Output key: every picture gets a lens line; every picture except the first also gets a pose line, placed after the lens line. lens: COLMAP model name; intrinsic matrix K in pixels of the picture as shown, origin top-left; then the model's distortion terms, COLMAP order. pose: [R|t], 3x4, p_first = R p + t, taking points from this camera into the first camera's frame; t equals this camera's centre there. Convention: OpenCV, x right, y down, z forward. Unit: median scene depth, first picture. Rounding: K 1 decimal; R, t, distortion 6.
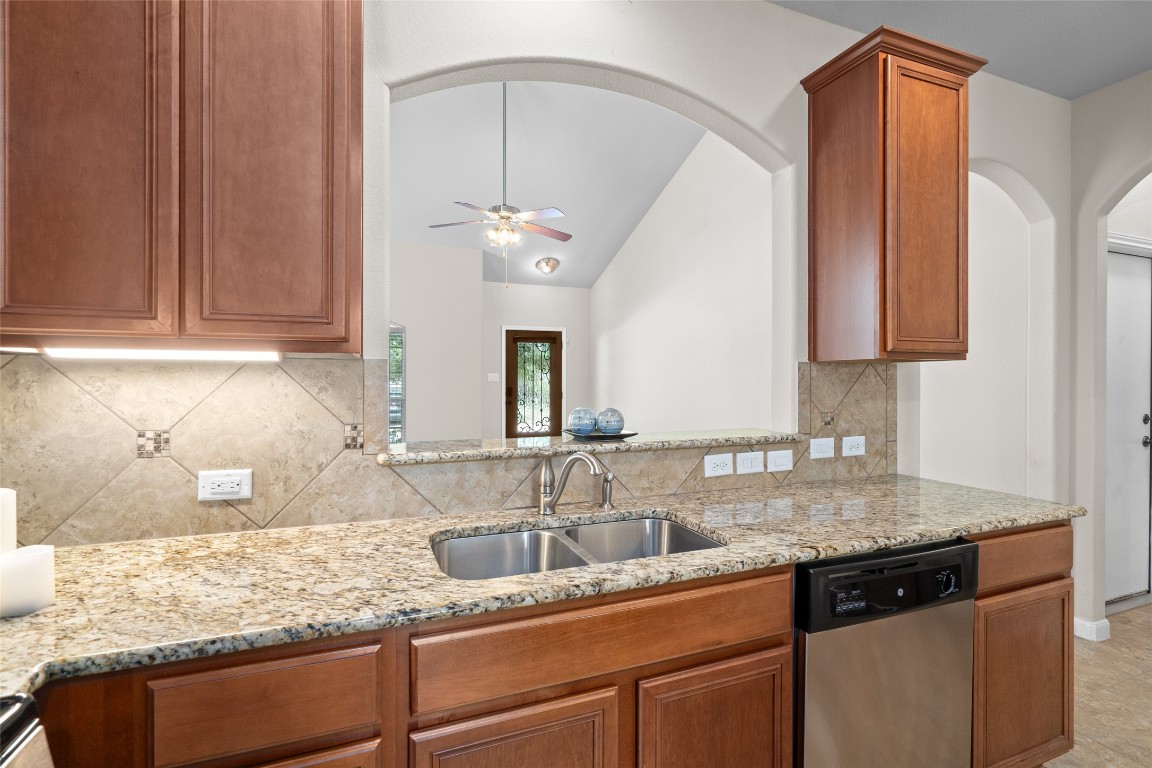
lens RADIAL K [[525.2, 0, 570.4], [0, 525.2, 376.1], [0, 0, 1]] dist [-0.002075, 0.003879]
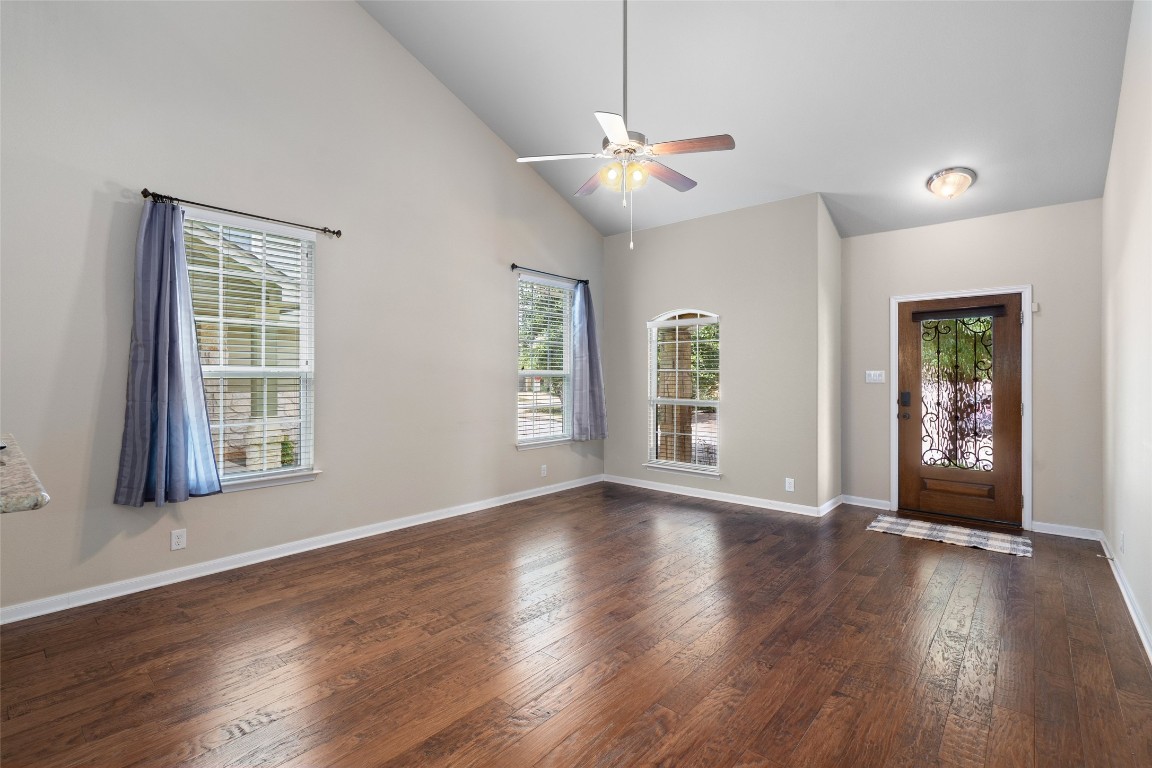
lens RADIAL K [[515.4, 0, 568.9], [0, 515.4, 374.7], [0, 0, 1]] dist [-0.003659, -0.000936]
pose [[0.446212, 0.000025, -0.894927, 1.050470], [0.000632, 1.000000, 0.000343, -0.001217], [0.894927, -0.000718, 0.446212, 1.411775]]
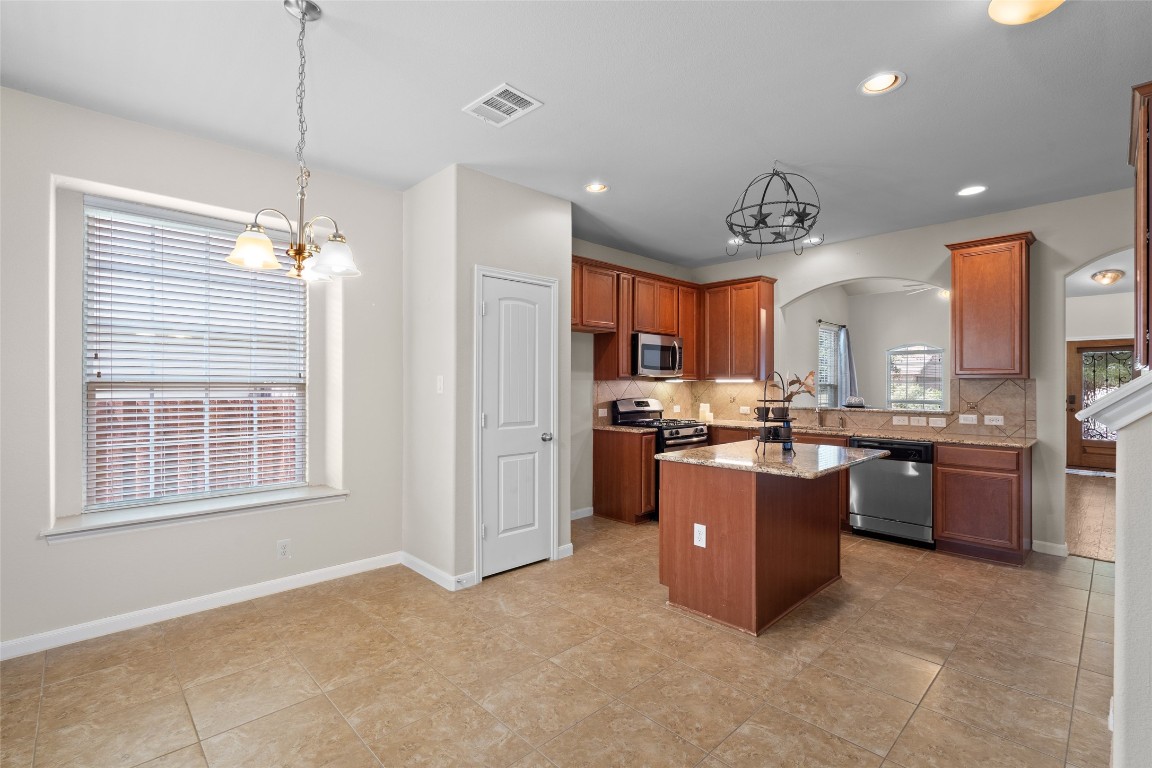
lens RADIAL K [[525.2, 0, 569.7], [0, 525.2, 382.8], [0, 0, 1]] dist [-0.002075, 0.003879]
pose [[0.376696, -0.004020, -0.926328, 1.955500], [0.001628, 0.999992, -0.003677, -0.006052], [0.926336, -0.000123, 0.376699, -1.381467]]
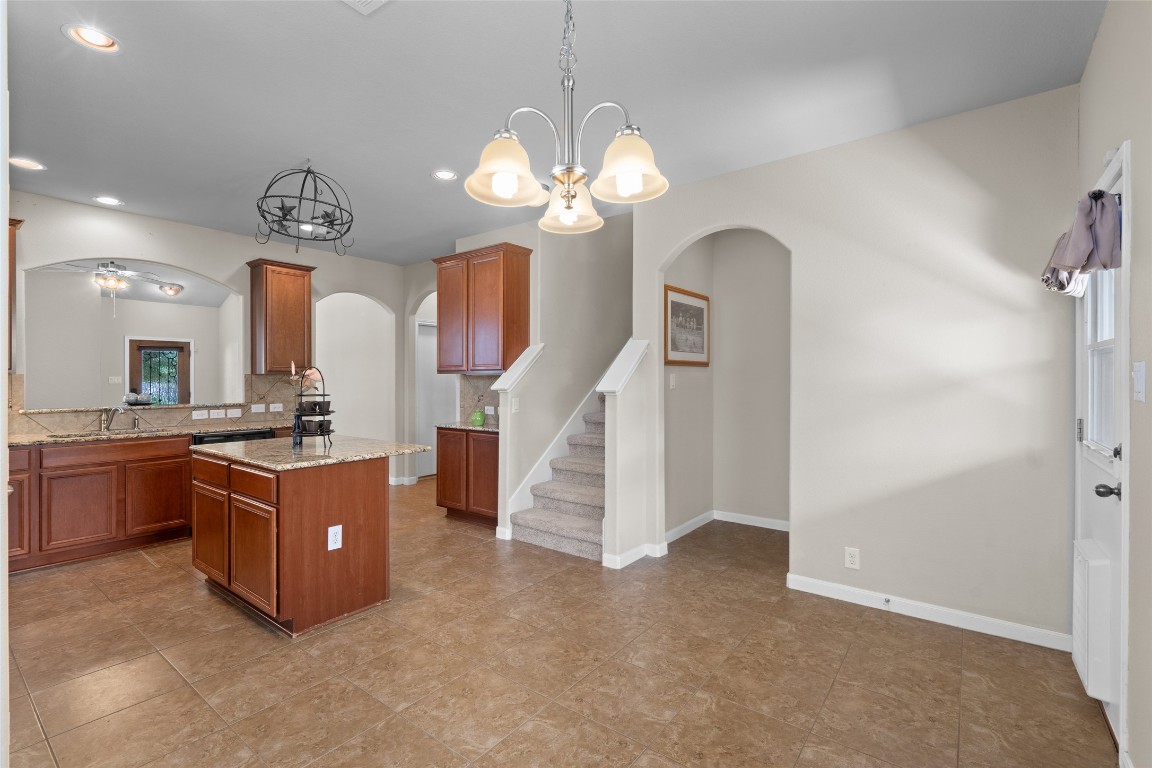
lens RADIAL K [[519.6, 0, 569.9], [0, 519.6, 378.5], [0, 0, 1]] dist [-0.003299, 0.000388]
pose [[0.858469, -0.002825, 0.512858, 0.514572], [0.001441, 0.999994, 0.003097, -0.012218], [-0.512864, -0.001920, 0.858468, -2.021098]]
